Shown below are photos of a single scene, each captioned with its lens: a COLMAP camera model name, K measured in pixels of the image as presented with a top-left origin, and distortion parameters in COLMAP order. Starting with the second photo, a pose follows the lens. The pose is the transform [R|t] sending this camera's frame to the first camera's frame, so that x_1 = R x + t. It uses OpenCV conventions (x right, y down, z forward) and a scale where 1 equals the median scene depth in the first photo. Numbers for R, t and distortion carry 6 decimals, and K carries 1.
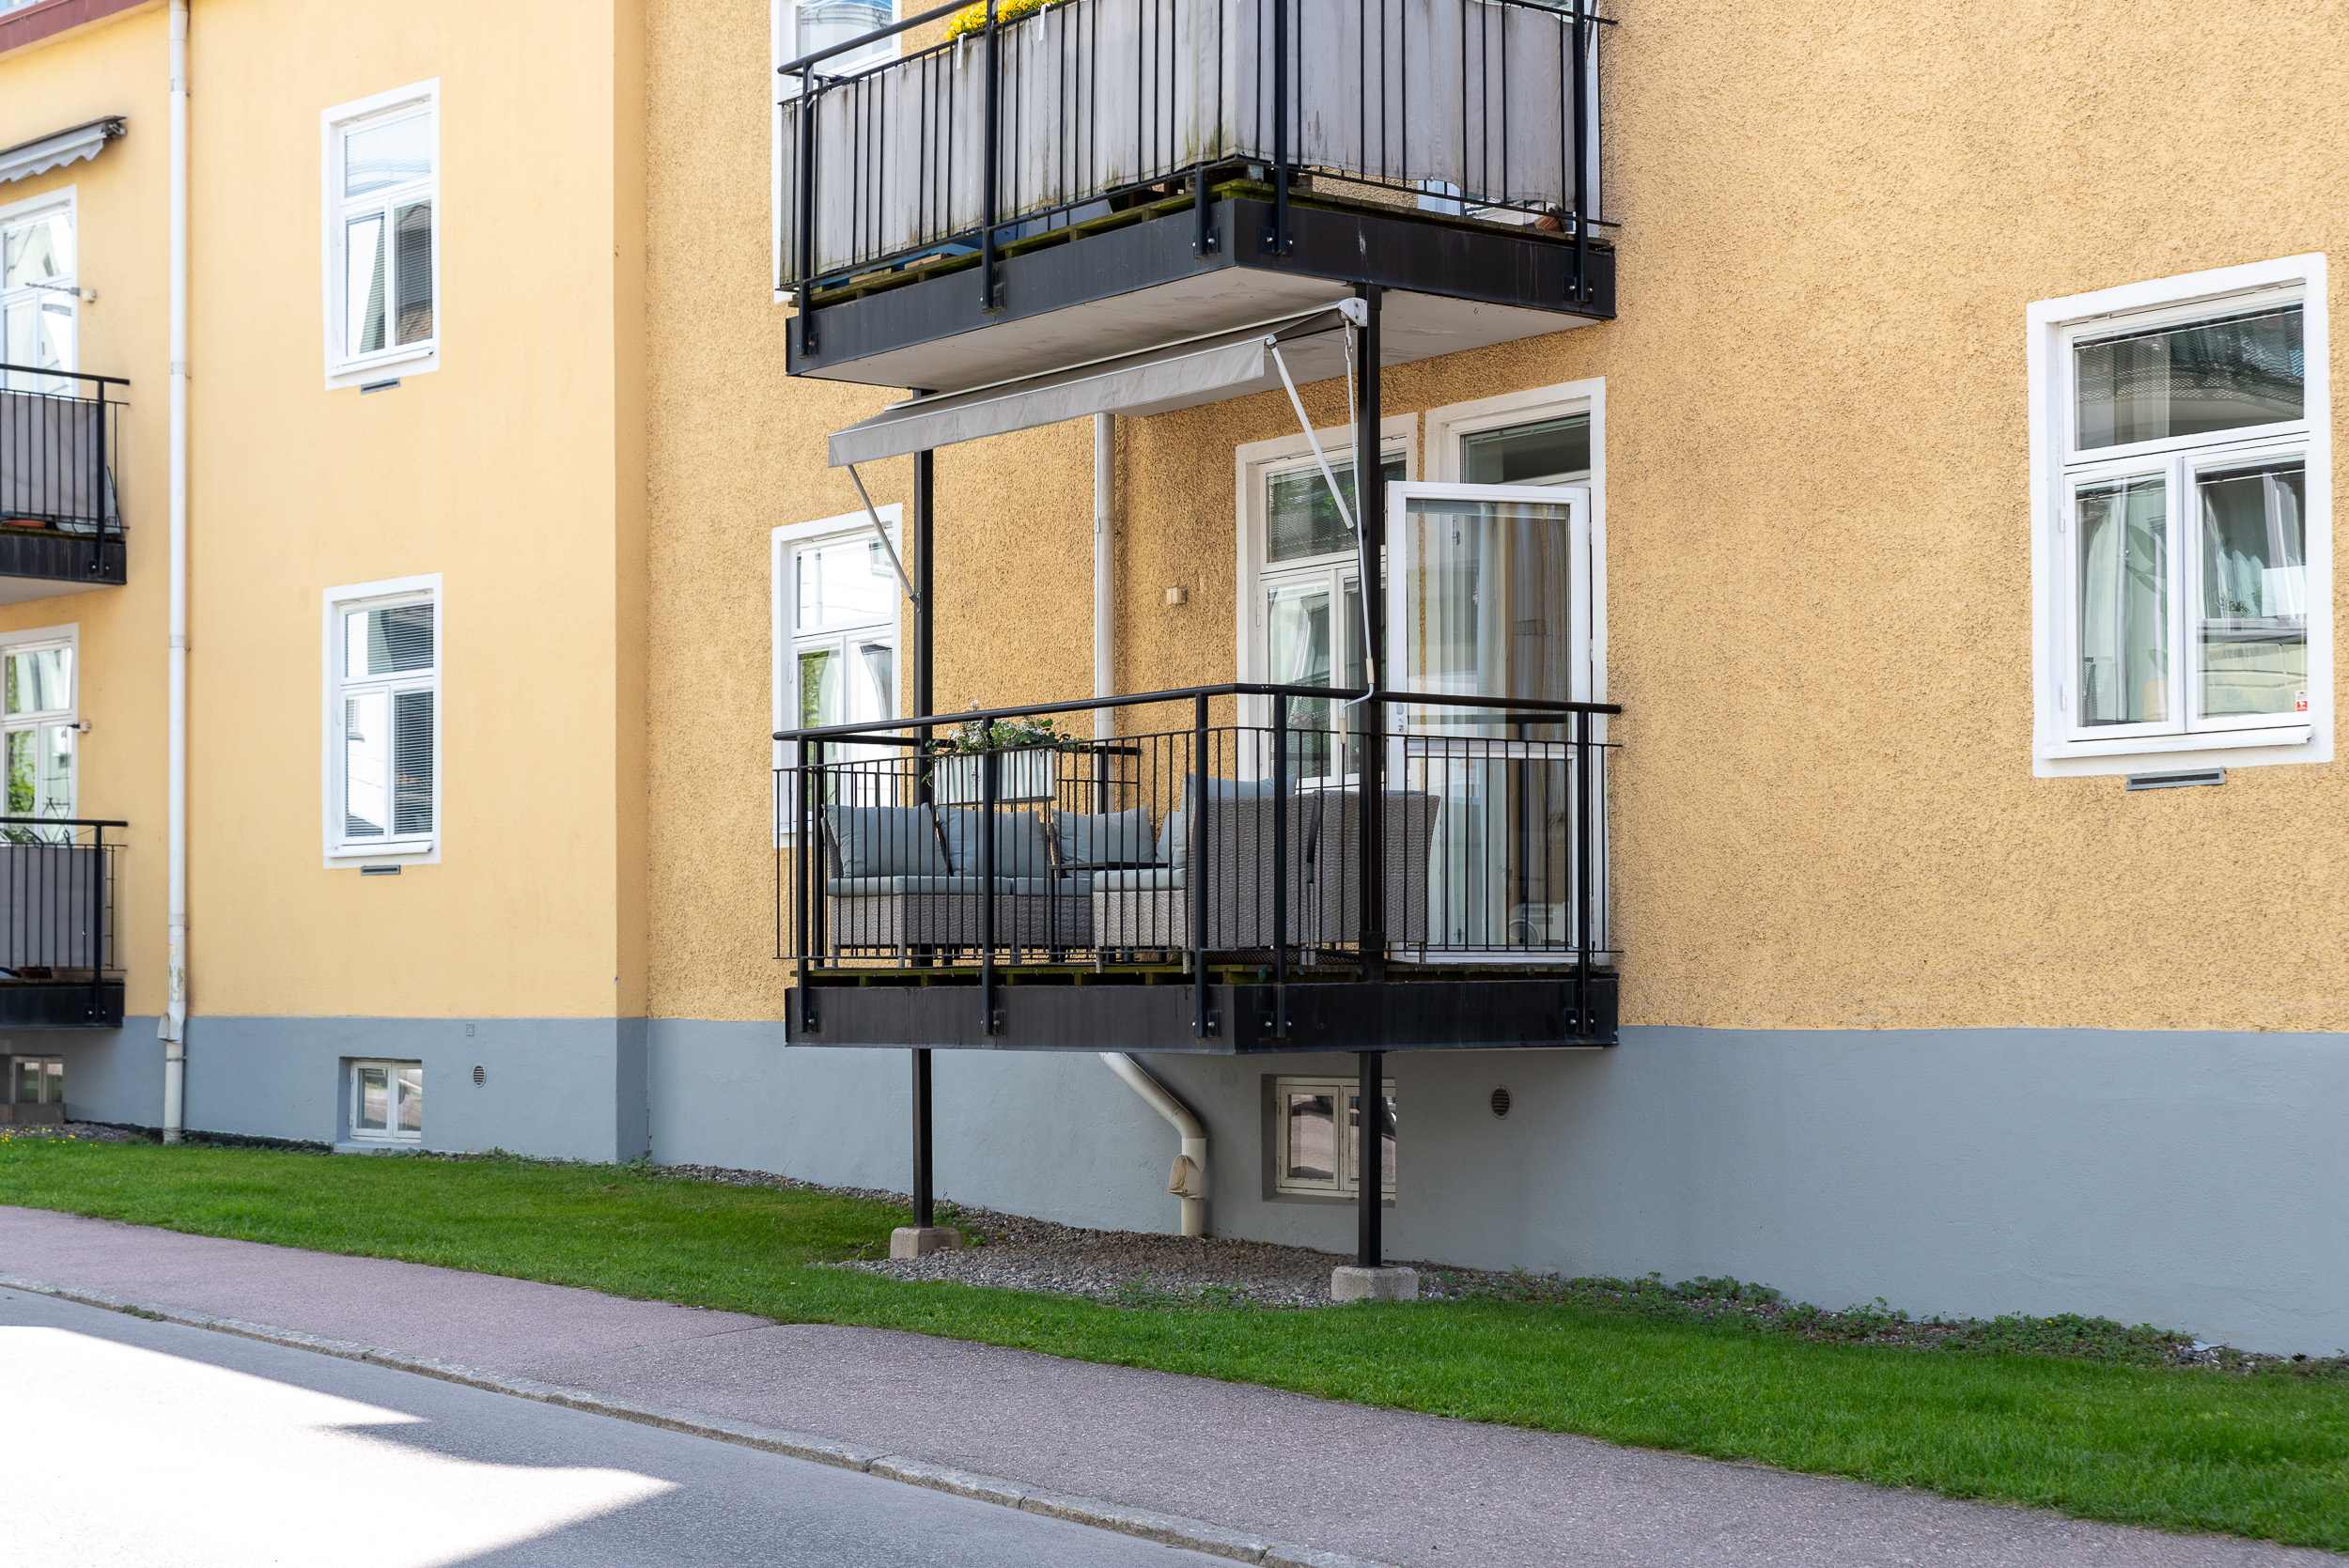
lens RADIAL K [[3982.9, 0, 1174.2], [0, 3982.9, 781.4], [0, 0, 1]] dist [-0.019910, 0.000000]
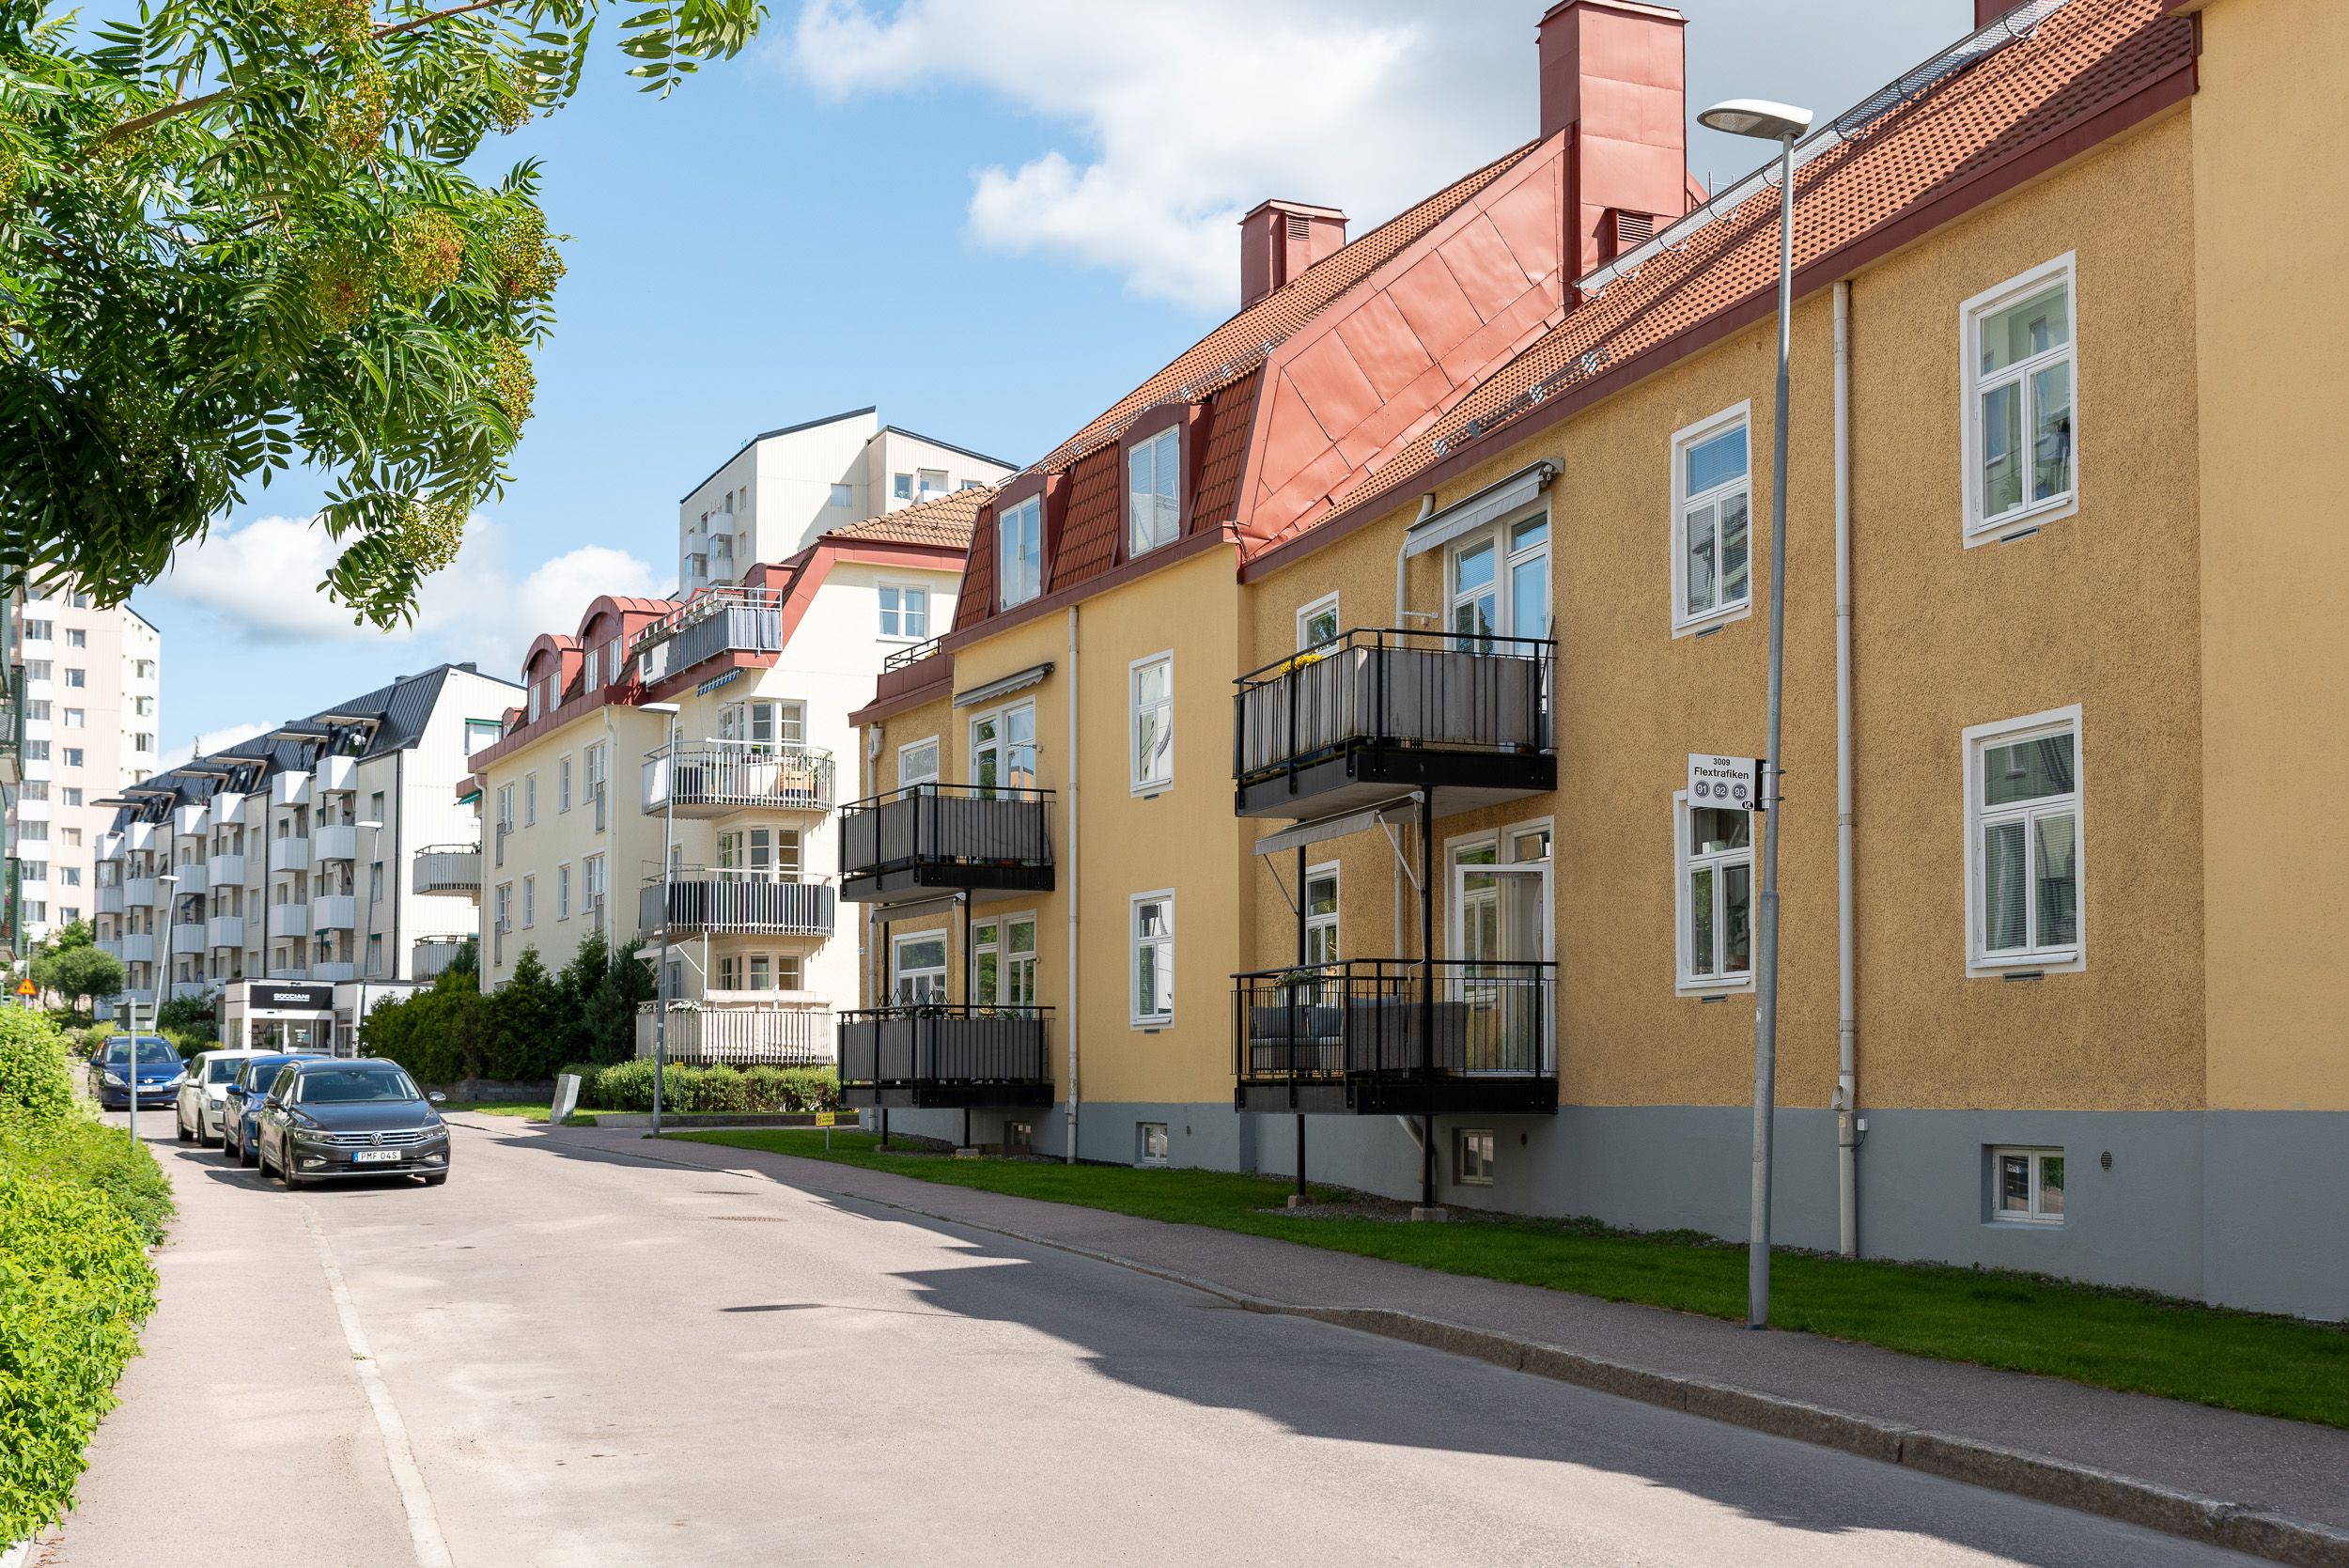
lens RADIAL K [[2810.9, 0, 1175.5], [0, 2810.9, 786.4], [0, 0, 1]] dist [0.007884, 0.000000]
pose [[0.949958, -0.031298, -0.310805, 0.393728], [0.013563, 0.998162, -0.059061, -0.026588], [0.312082, 0.051890, 0.948637, -0.568484]]
